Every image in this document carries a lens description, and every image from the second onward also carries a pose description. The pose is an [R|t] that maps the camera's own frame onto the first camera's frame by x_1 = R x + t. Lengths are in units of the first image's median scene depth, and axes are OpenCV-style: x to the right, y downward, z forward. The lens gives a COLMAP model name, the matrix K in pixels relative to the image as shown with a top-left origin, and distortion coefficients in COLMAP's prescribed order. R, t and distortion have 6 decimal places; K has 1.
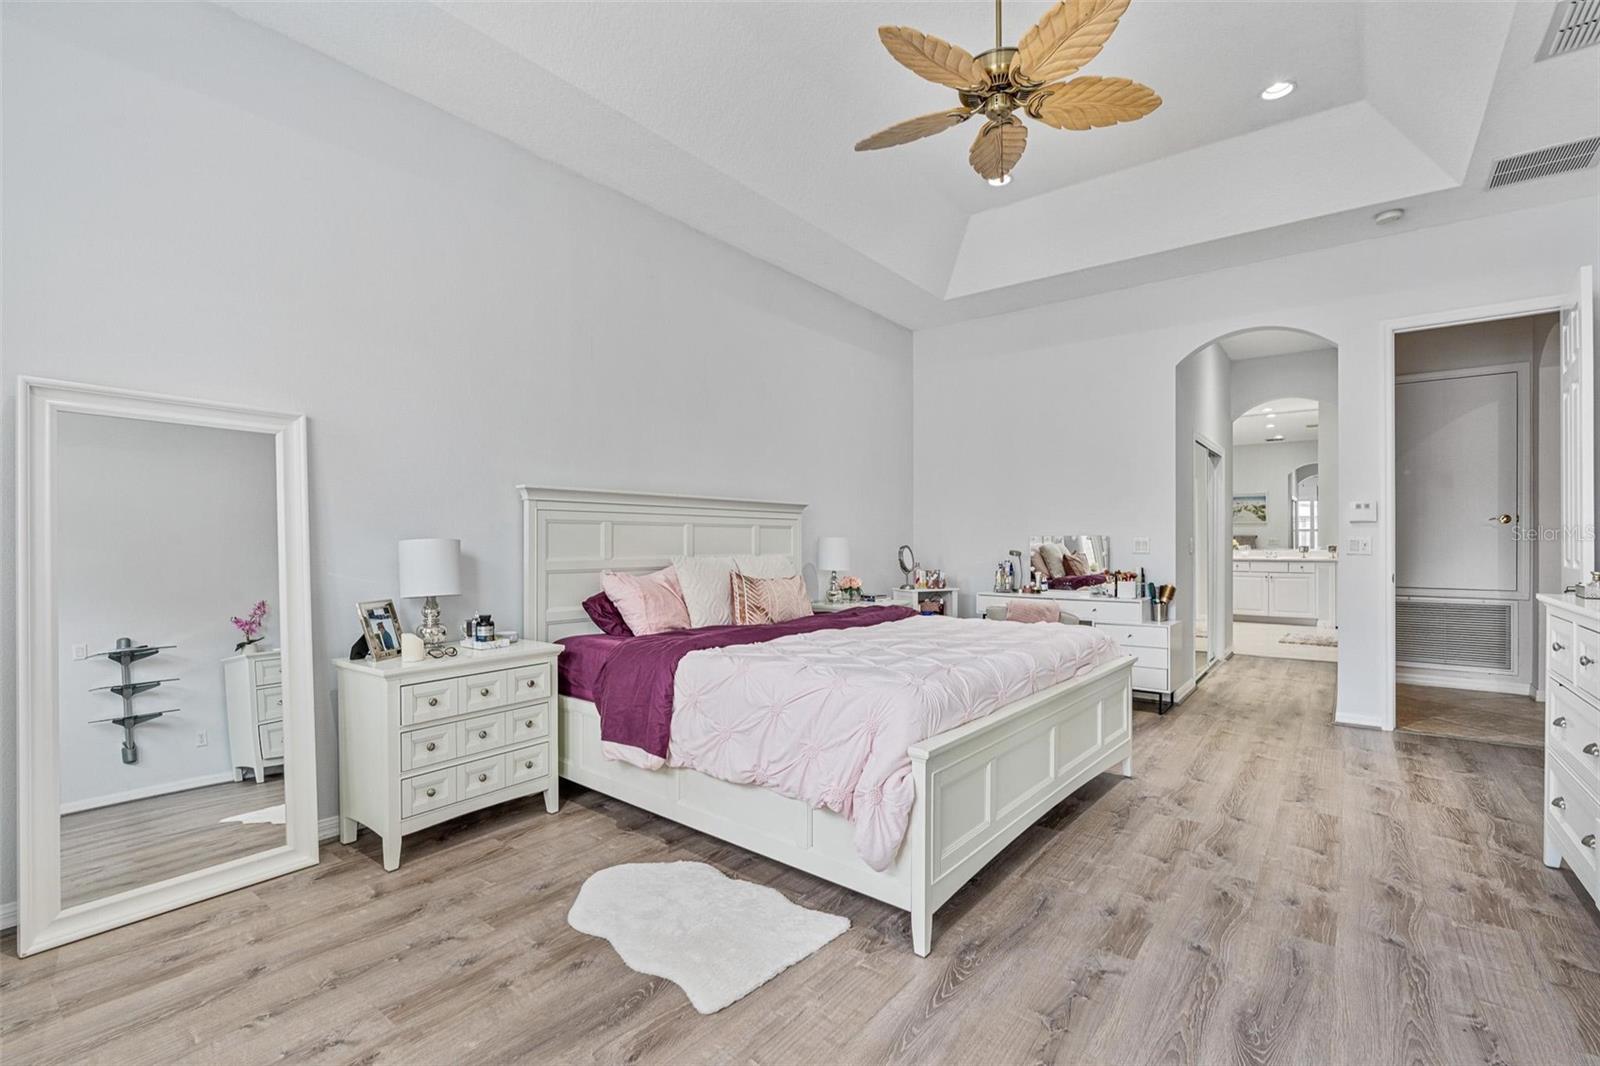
lens RADIAL K [[717.2, 0, 789.9], [0, 717.2, 540.9], [0, 0, 1]] dist [-0.008604, 0.002387]
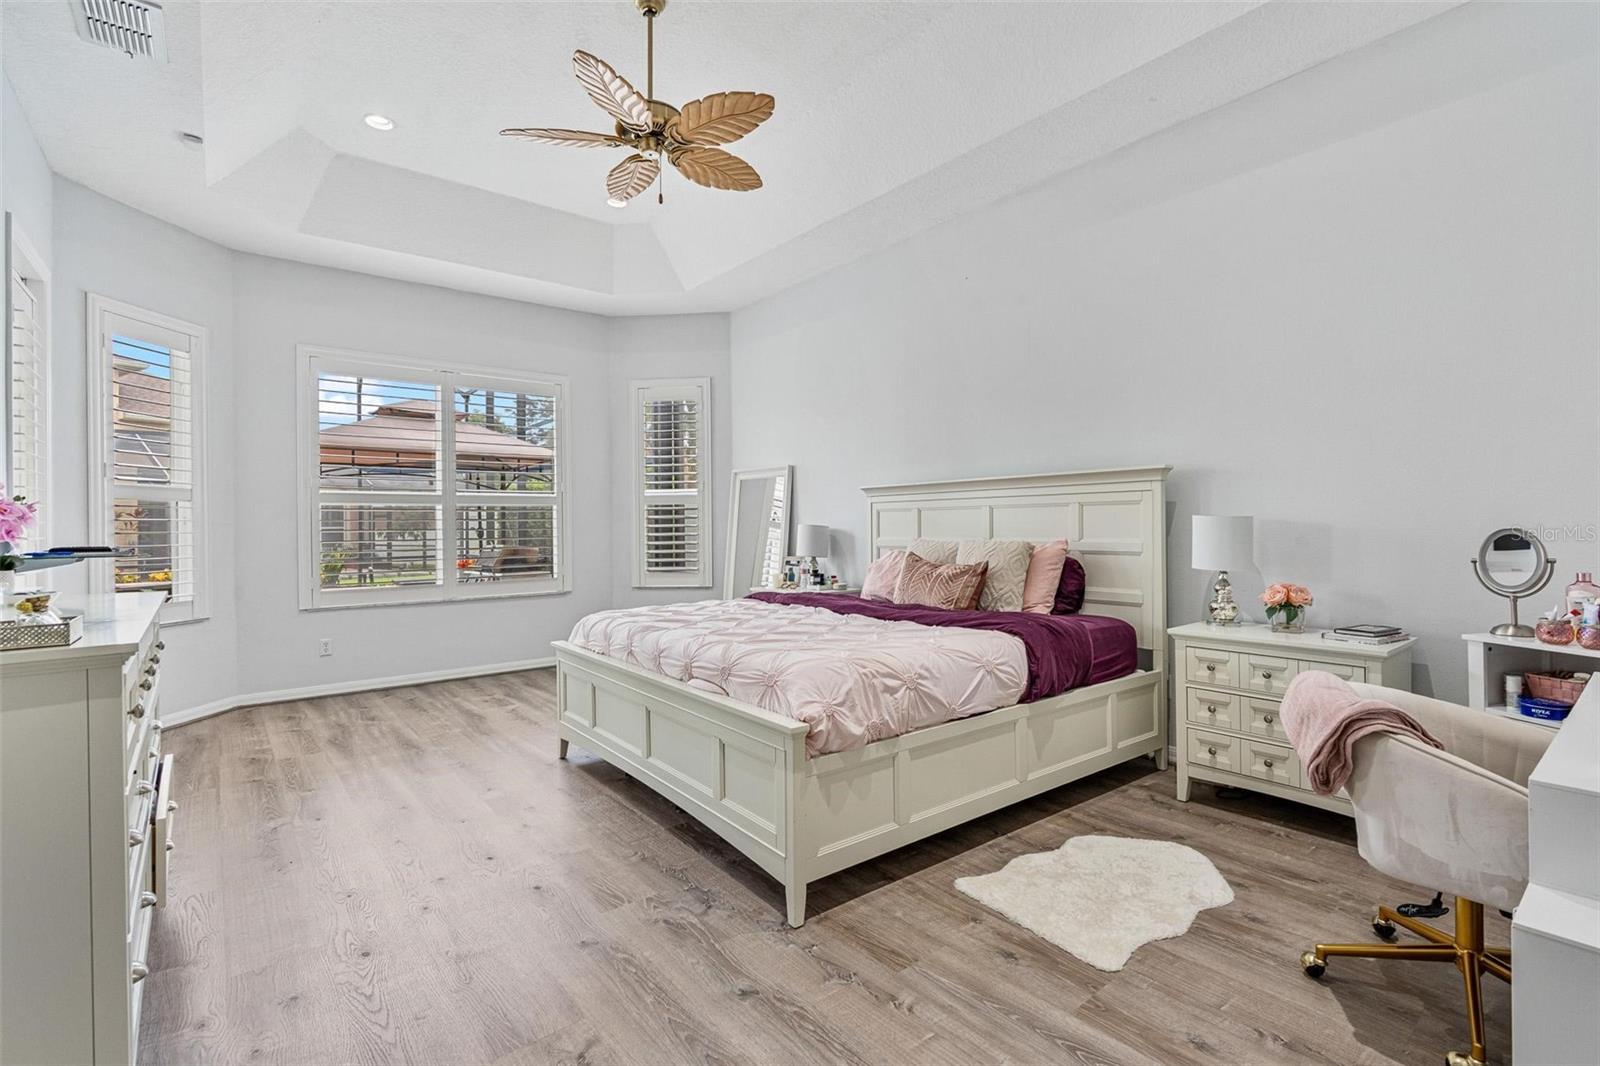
lens RADIAL K [[717.2, 0, 808.1], [0, 717.2, 528.2], [0, 0, 1]] dist [-0.008604, 0.002387]
pose [[-0.200223, 0.005613, -0.979734, 1.042865], [0.011655, 0.999926, 0.003347, 0.000317], [0.979681, -0.010749, -0.200274, 1.127395]]
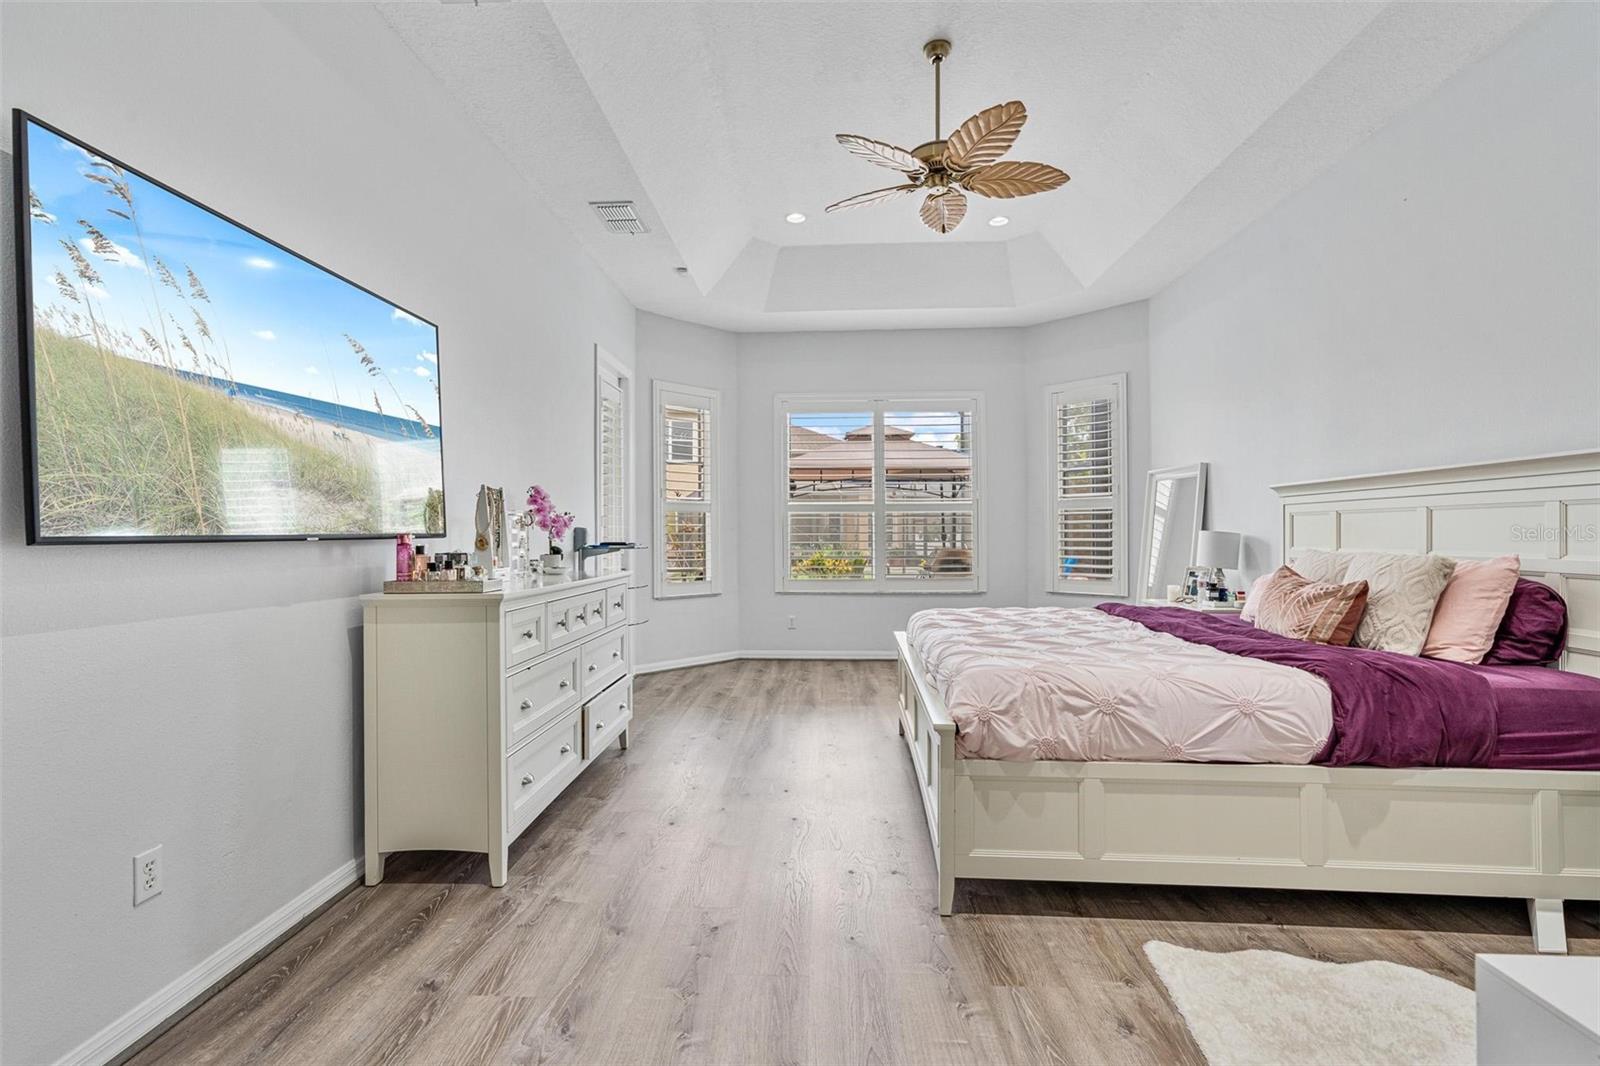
lens RADIAL K [[717.2, 0, 810.0], [0, 717.2, 534.1], [0, 0, 1]] dist [-0.008604, 0.002387]
pose [[-0.798849, 0.002738, -0.601526, 0.932892], [0.003448, 0.999994, -0.000027, 0.001250], [0.601522, -0.002095, -0.798853, 1.419867]]
